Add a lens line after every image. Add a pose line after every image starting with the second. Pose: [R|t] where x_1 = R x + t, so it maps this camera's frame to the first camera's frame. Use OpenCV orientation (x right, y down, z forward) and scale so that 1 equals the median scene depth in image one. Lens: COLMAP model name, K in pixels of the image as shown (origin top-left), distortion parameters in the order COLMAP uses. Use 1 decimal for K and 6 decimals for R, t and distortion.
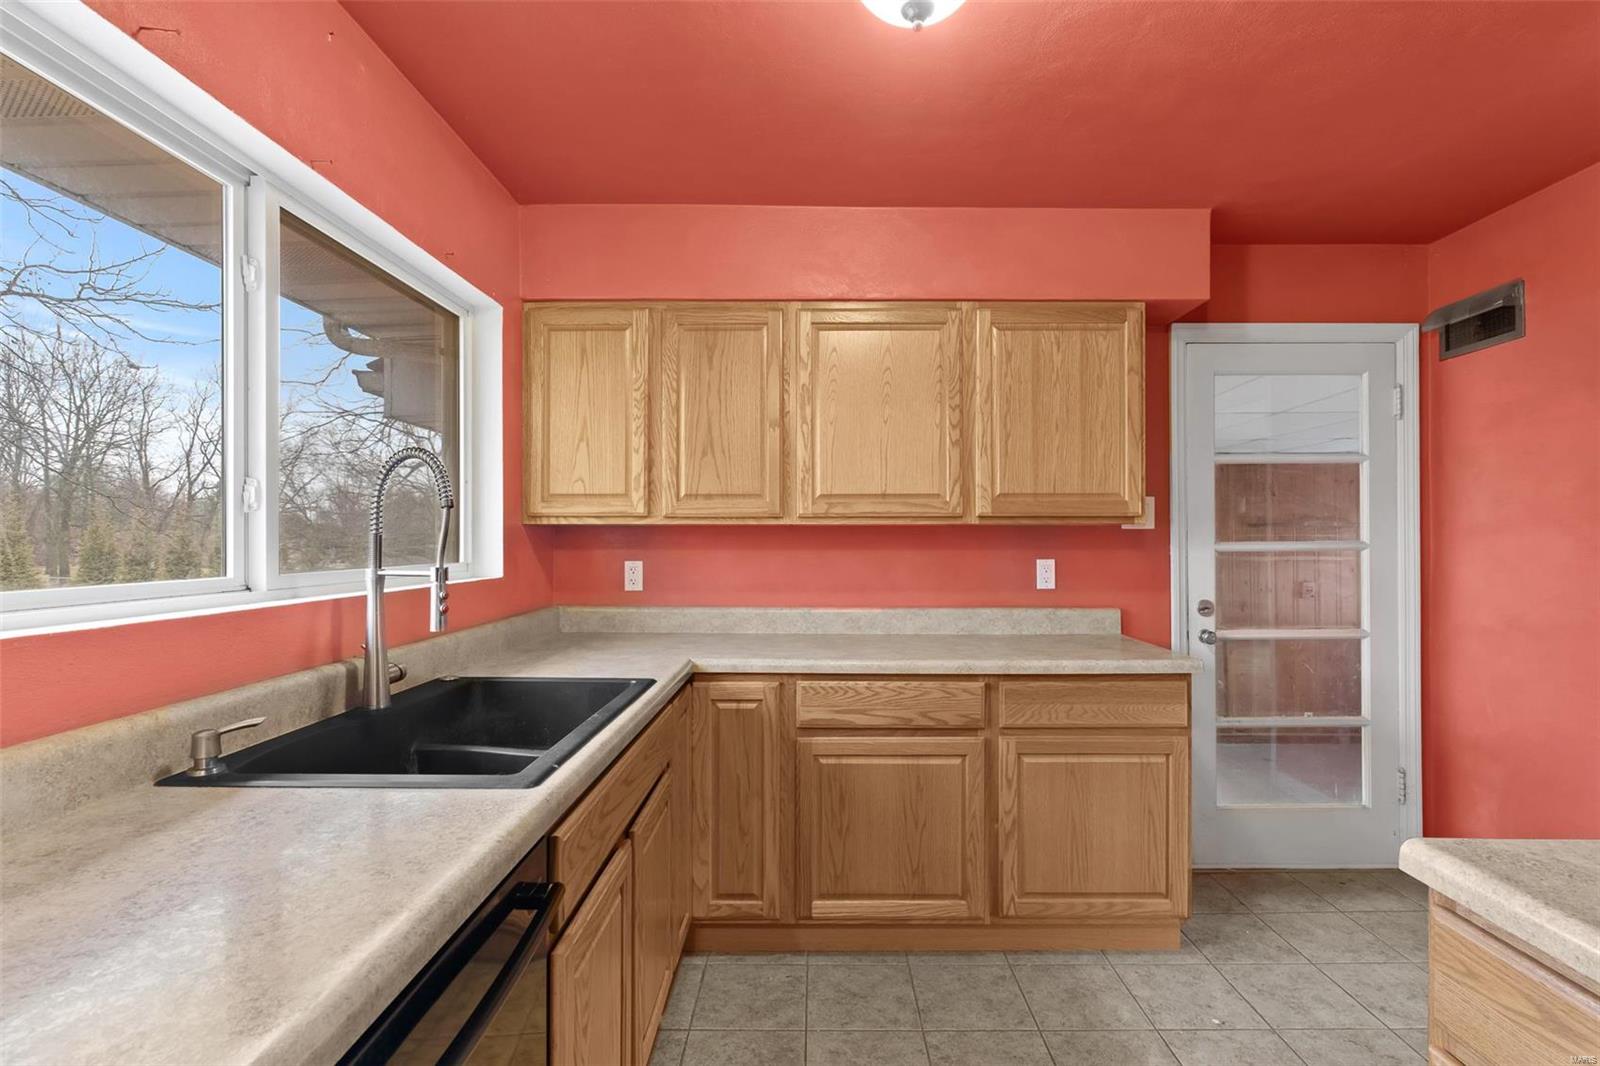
lens RADIAL K [[759.6, 0, 812.4], [0, 759.6, 527.9], [0, 0, 1]] dist [-0.000349, 0.001164]
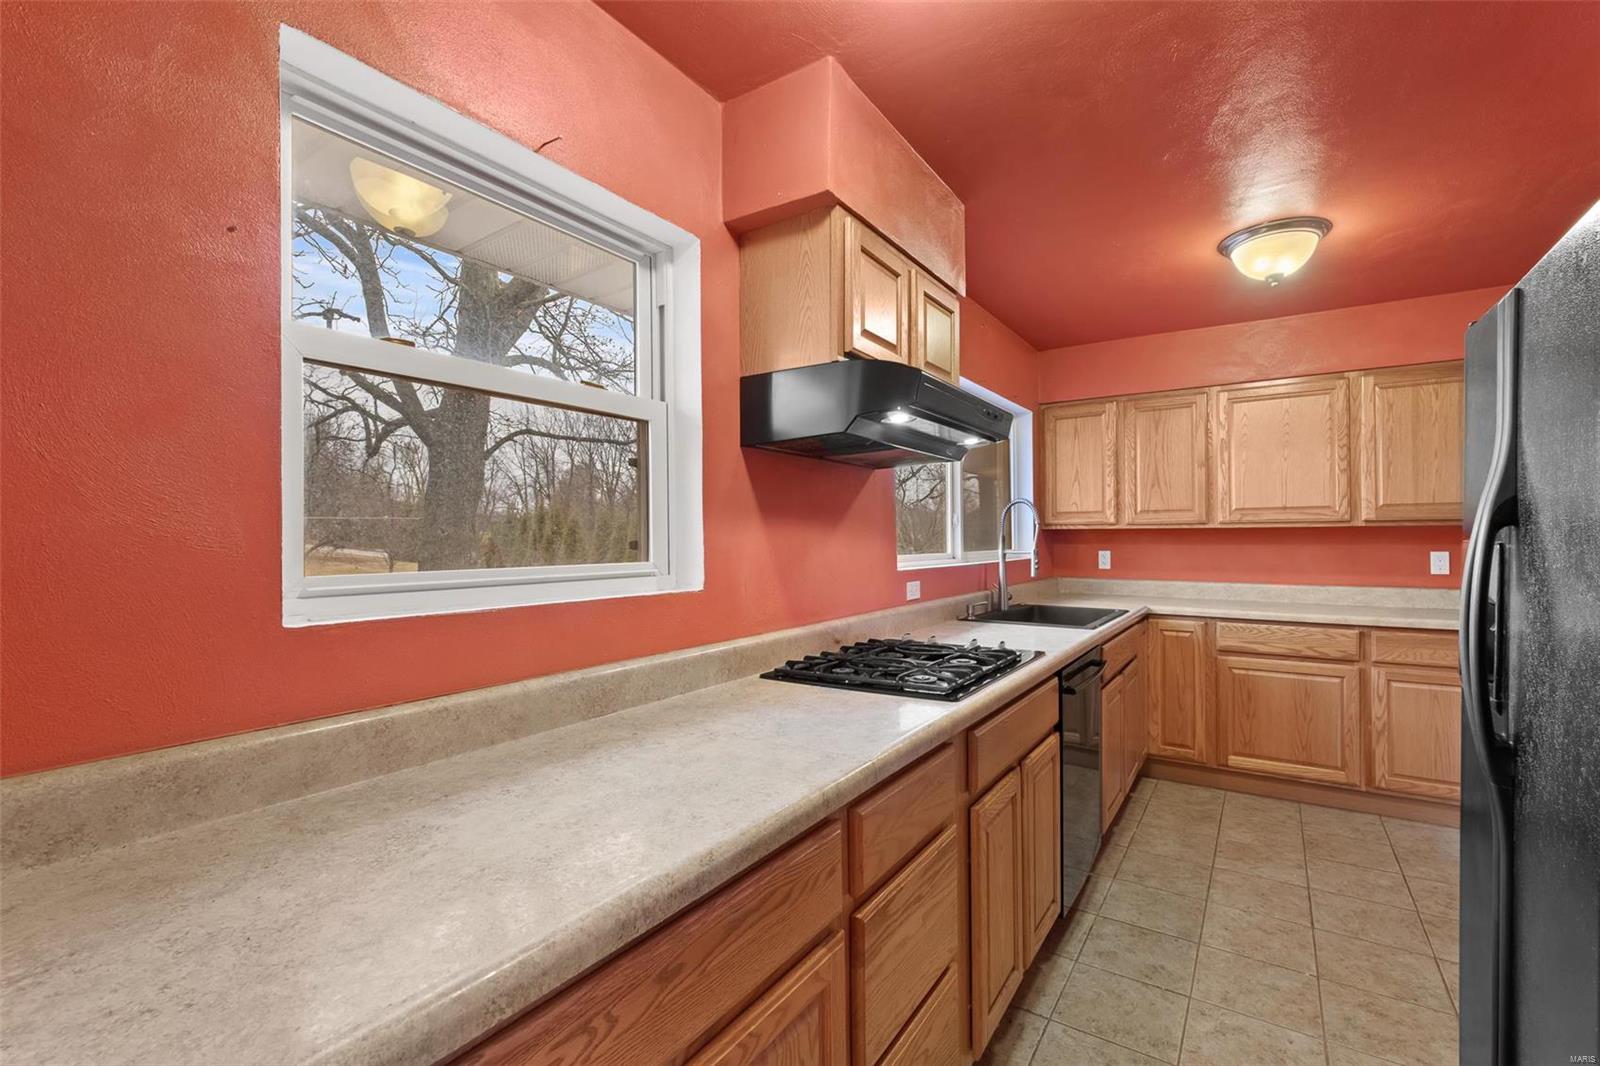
lens RADIAL K [[697.3, 0, 810.3], [0, 697.3, 534.7], [0, 0, 1]] dist [-0.004984, 0.000607]
pose [[0.836494, -0.005815, -0.547946, 0.064200], [0.010922, 0.999922, 0.006063, -0.008288], [0.547868, -0.011056, 0.836492, -0.685116]]
